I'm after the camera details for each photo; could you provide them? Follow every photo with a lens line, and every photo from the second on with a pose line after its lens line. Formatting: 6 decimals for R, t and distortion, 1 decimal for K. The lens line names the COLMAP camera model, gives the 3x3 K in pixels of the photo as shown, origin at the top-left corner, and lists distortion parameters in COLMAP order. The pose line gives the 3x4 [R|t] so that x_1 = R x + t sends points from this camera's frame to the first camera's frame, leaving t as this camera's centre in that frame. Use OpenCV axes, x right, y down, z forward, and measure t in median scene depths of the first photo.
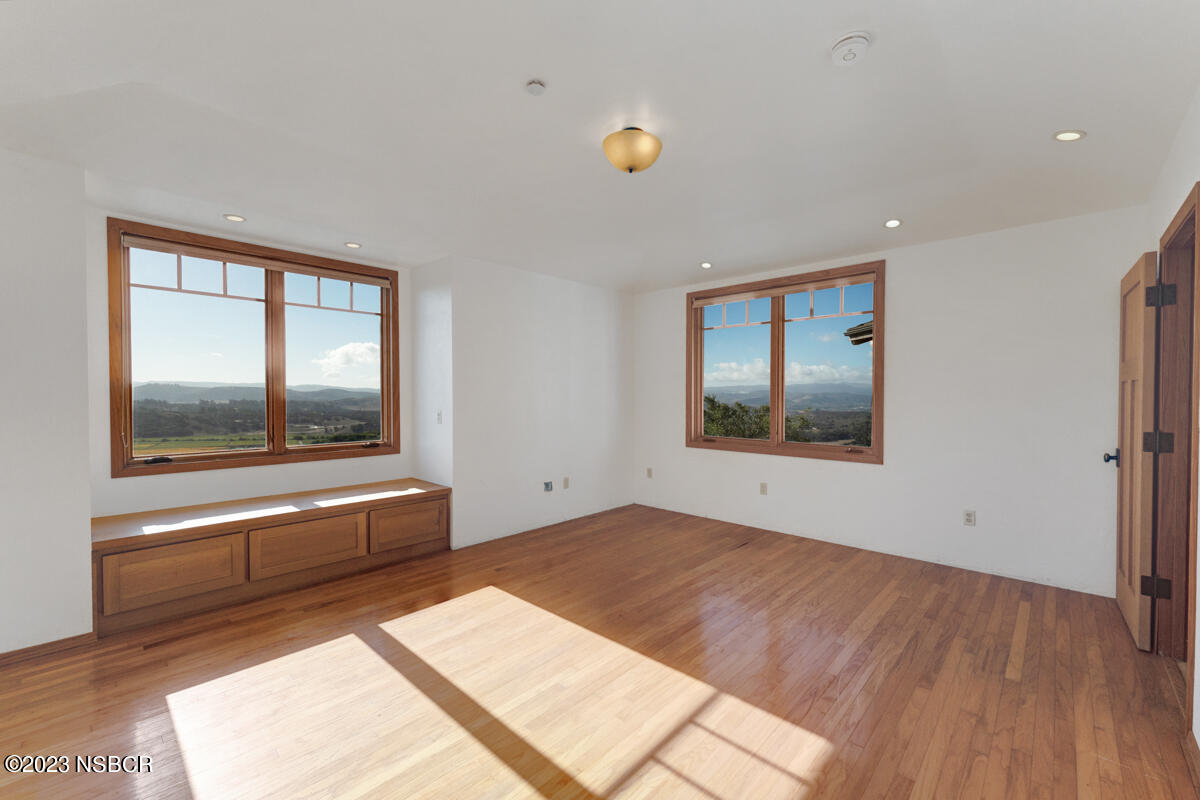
lens RADIAL K [[489.7, 0, 603.3], [0, 489.7, 406.1], [0, 0, 1]] dist [-0.000269, -0.000140]
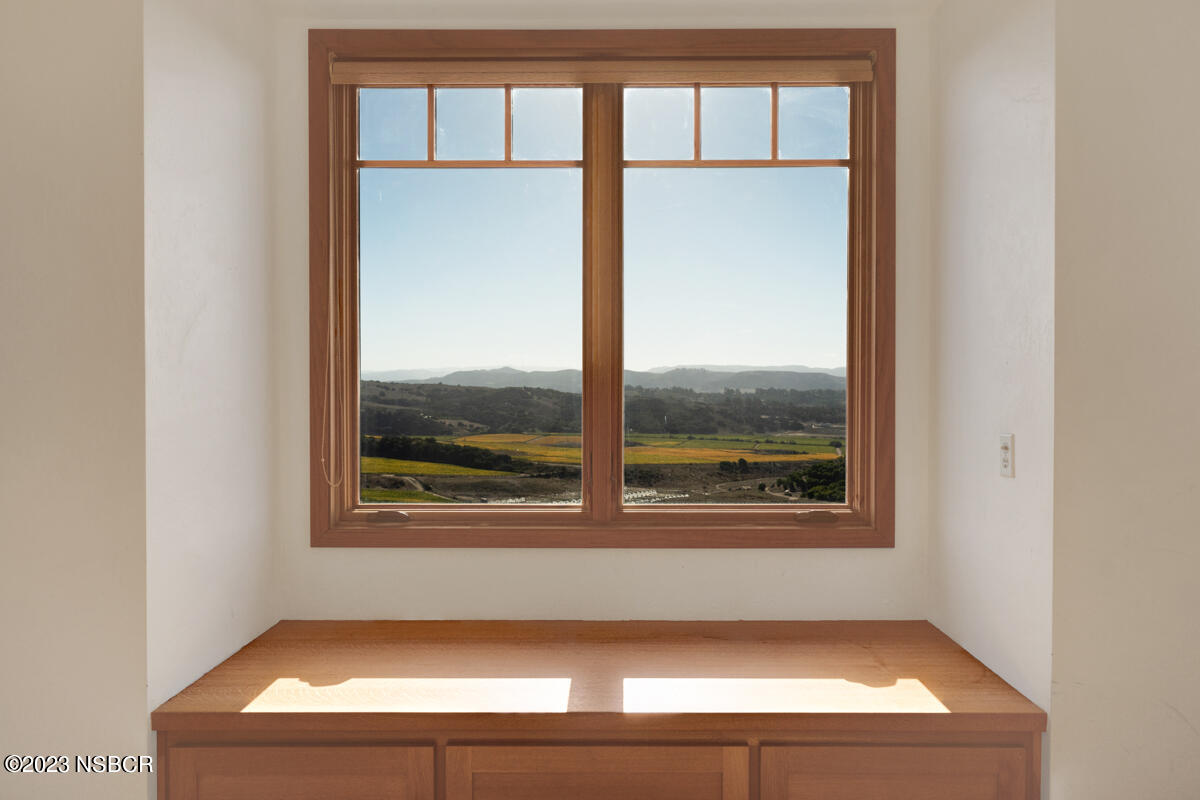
lens RADIAL K [[798.4, 0, 603.1], [0, 798.4, 405.8], [0, 0, 1]] dist [-0.003940, -0.003399]
pose [[0.676526, 0.012064, -0.736320, -0.156917], [-0.015616, 0.999876, 0.002034, -0.003335], [0.736253, 0.010123, 0.676631, 0.527290]]
